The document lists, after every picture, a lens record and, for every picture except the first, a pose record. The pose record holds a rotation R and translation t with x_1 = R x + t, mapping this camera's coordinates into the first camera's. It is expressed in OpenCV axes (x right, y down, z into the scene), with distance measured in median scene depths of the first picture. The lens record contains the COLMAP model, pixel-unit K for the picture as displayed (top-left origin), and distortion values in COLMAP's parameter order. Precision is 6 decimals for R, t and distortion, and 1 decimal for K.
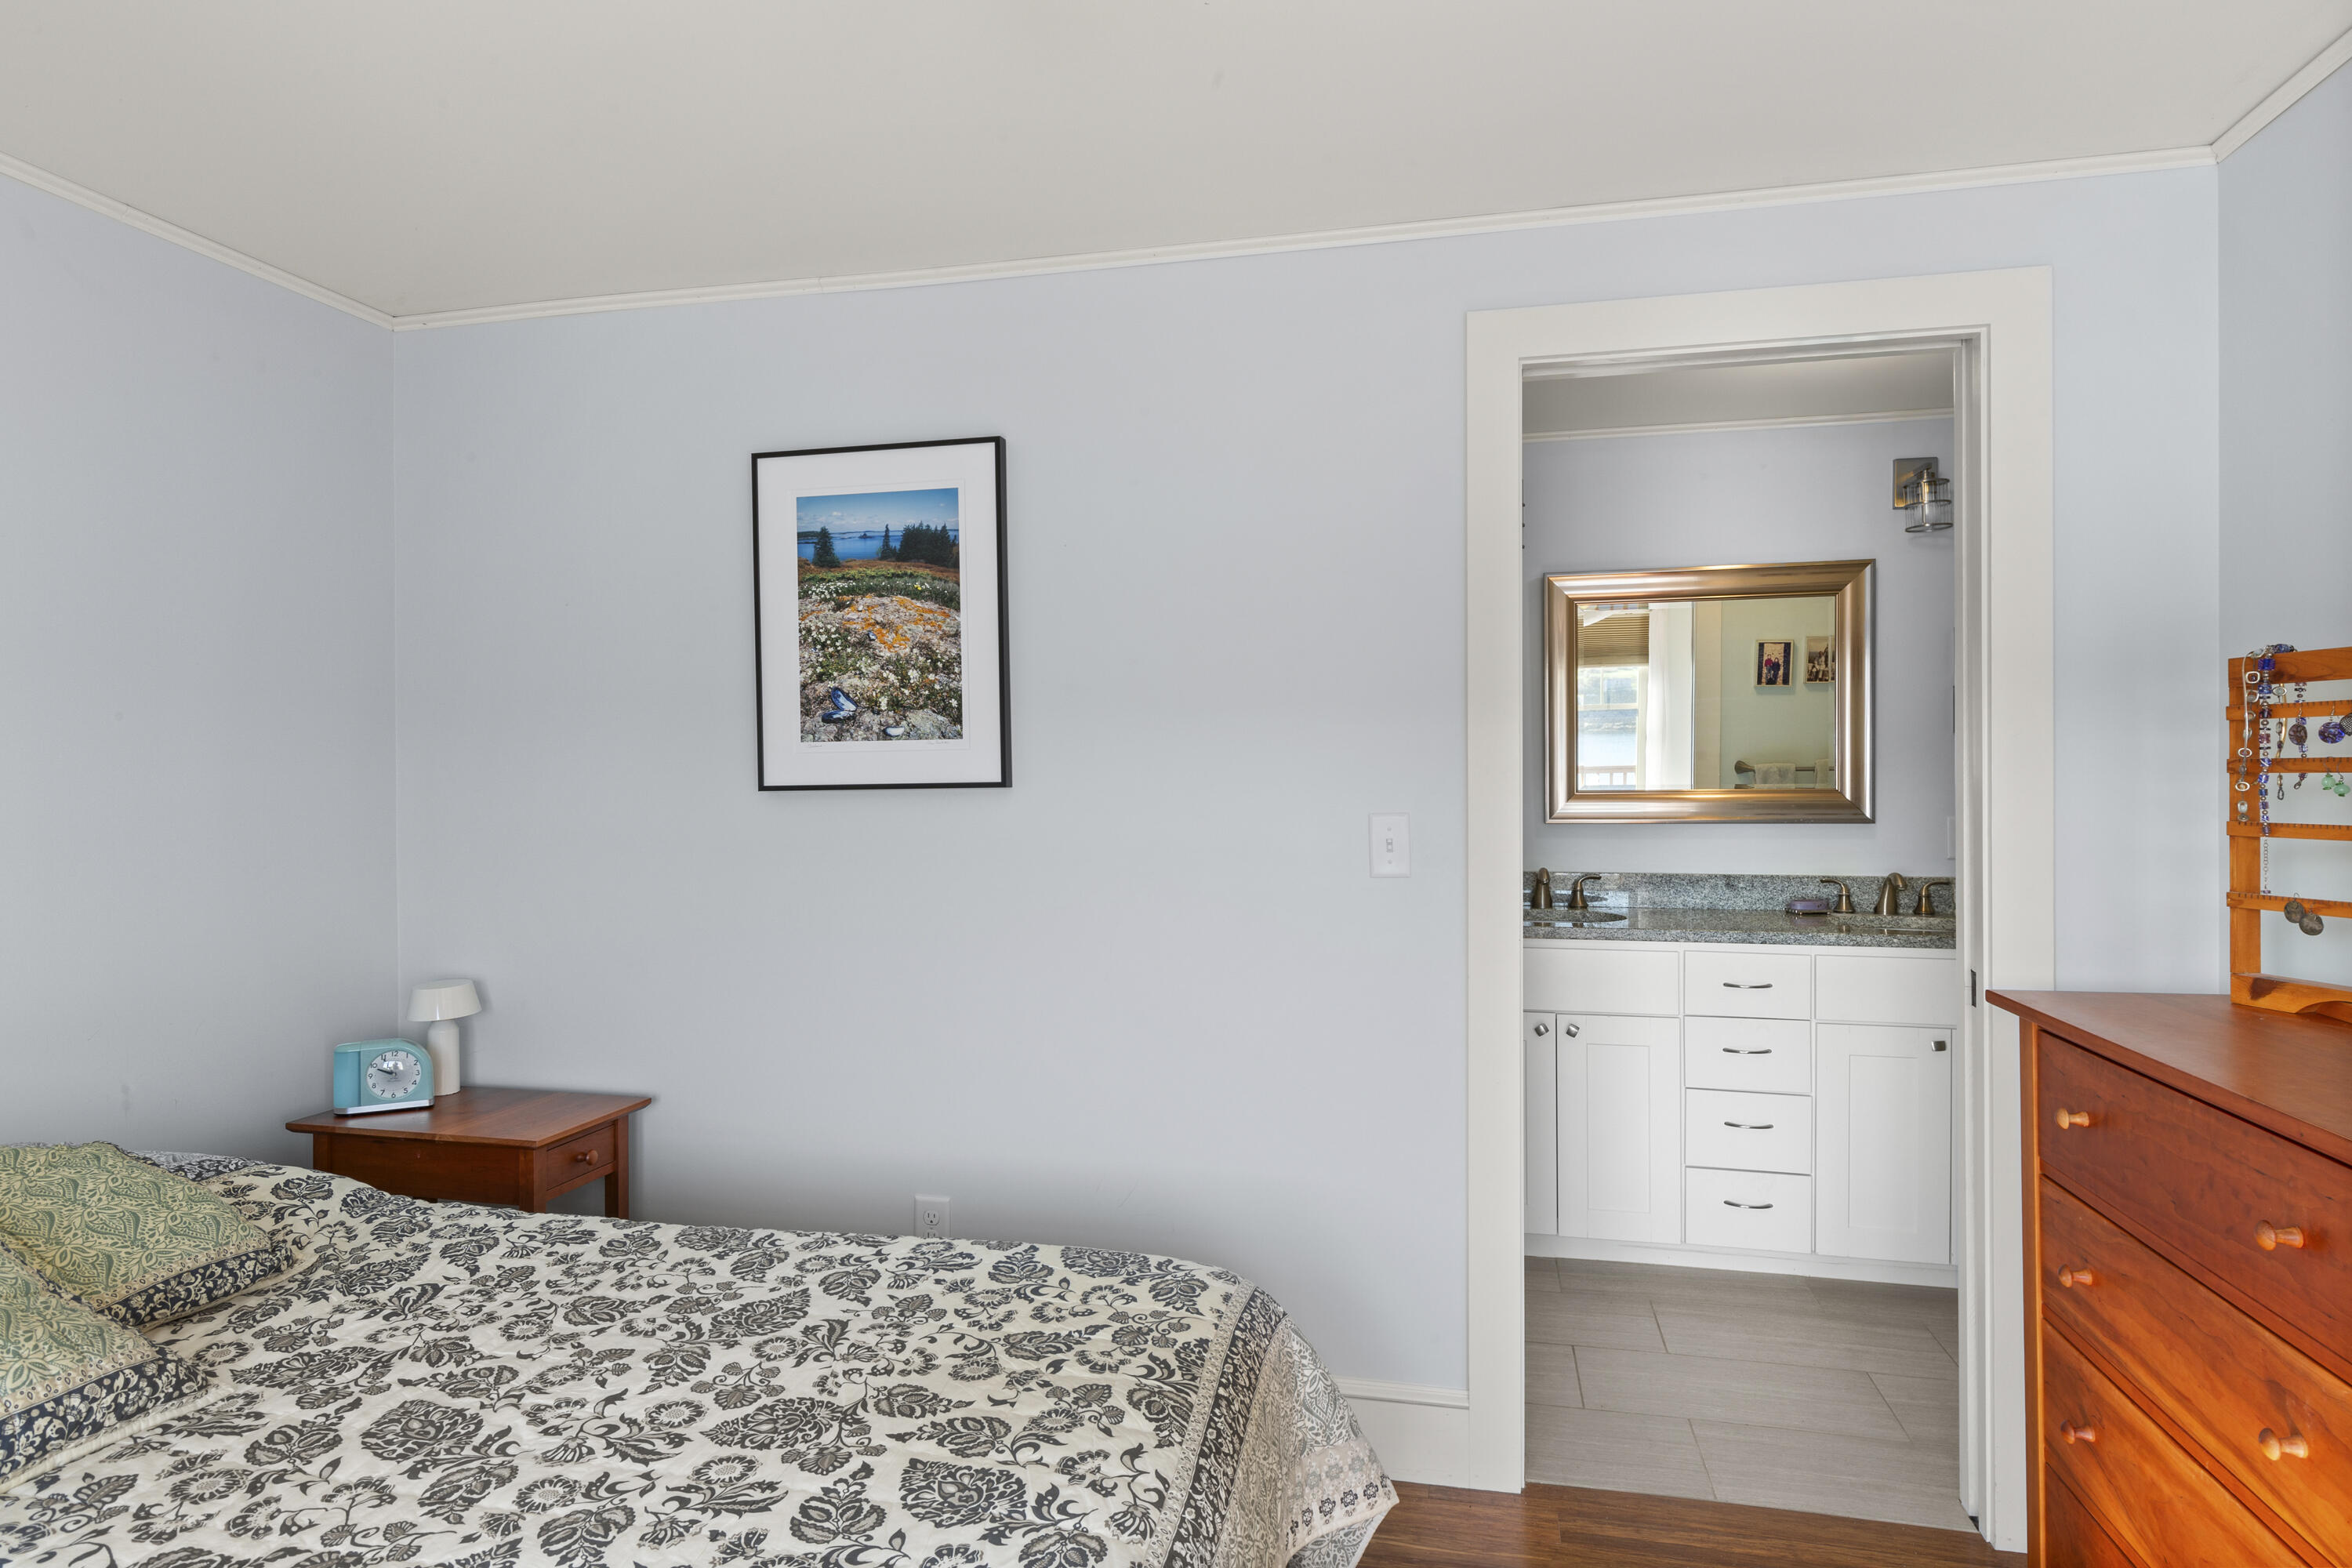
lens RADIAL K [[1326.8, 0, 1171.2], [0, 1326.8, 784.7], [0, 0, 1]] dist [0.006659, -0.003284]
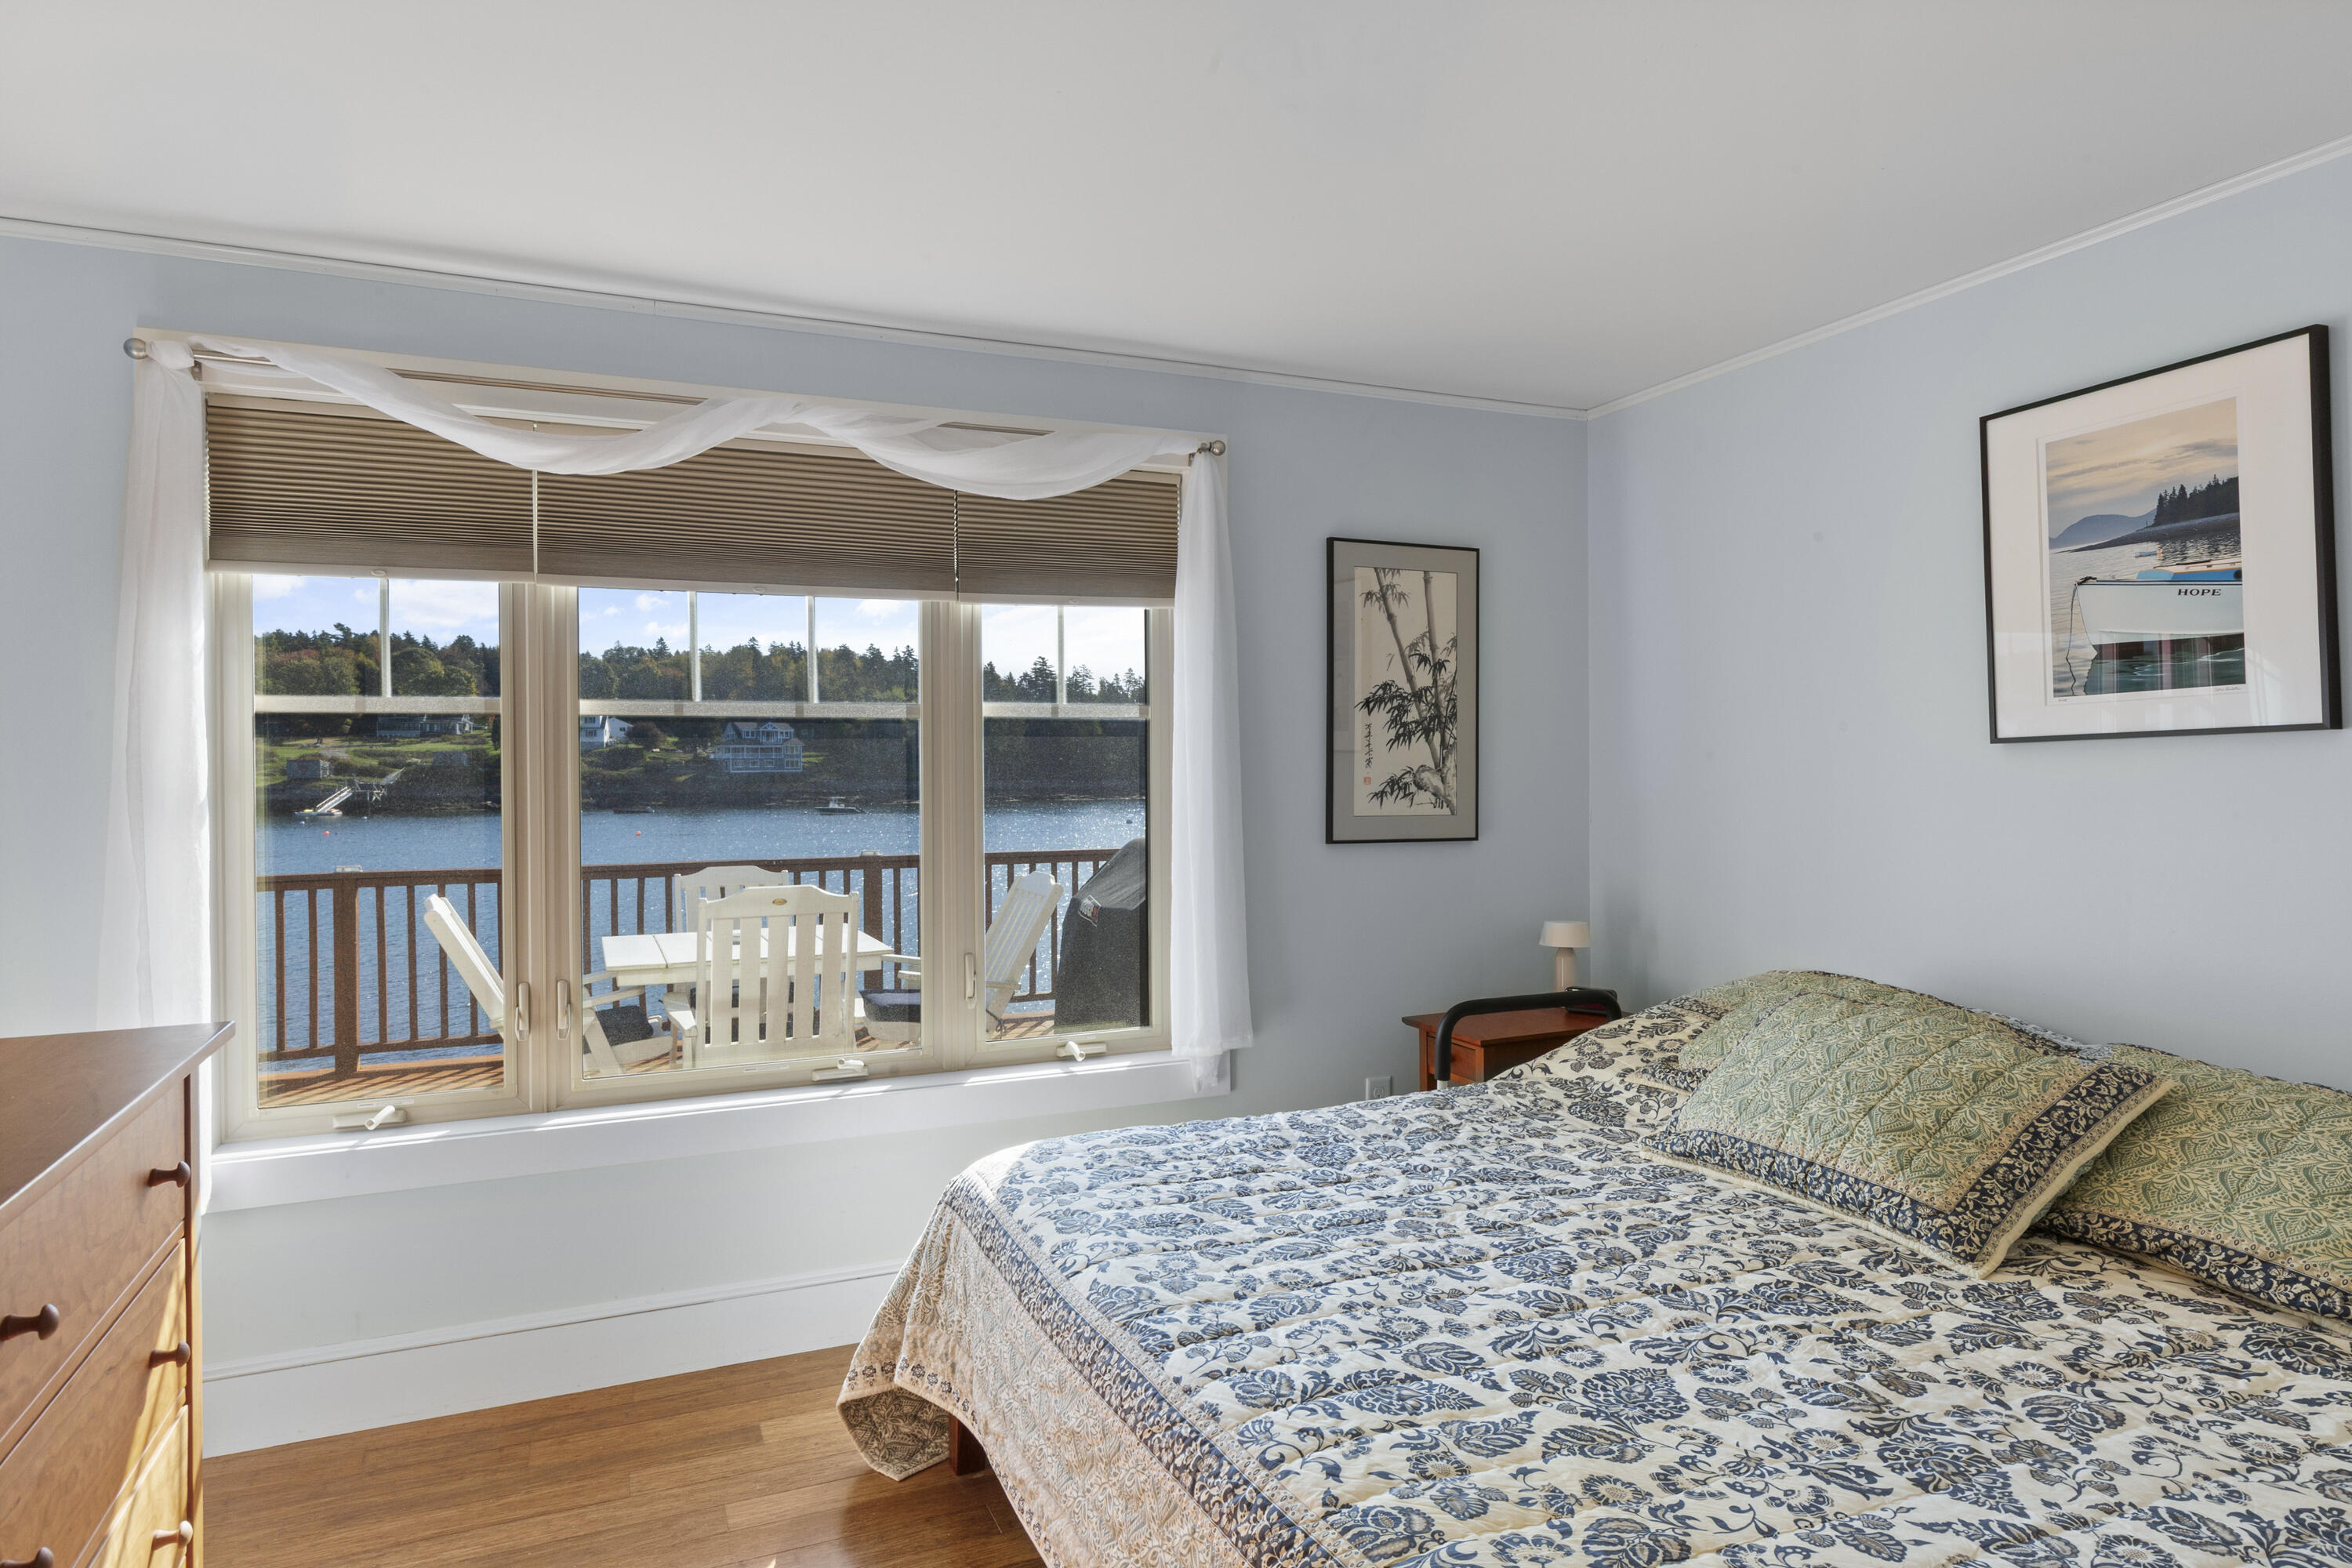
lens RADIAL K [[1326.8, 0, 1174.8], [0, 1326.8, 775.4], [0, 0, 1]] dist [0.006659, -0.003284]
pose [[-0.806515, 0.017144, -0.590966, 0.551931], [0.006579, 0.999778, 0.020026, -0.018225], [0.591178, 0.012264, -0.806448, 1.506210]]
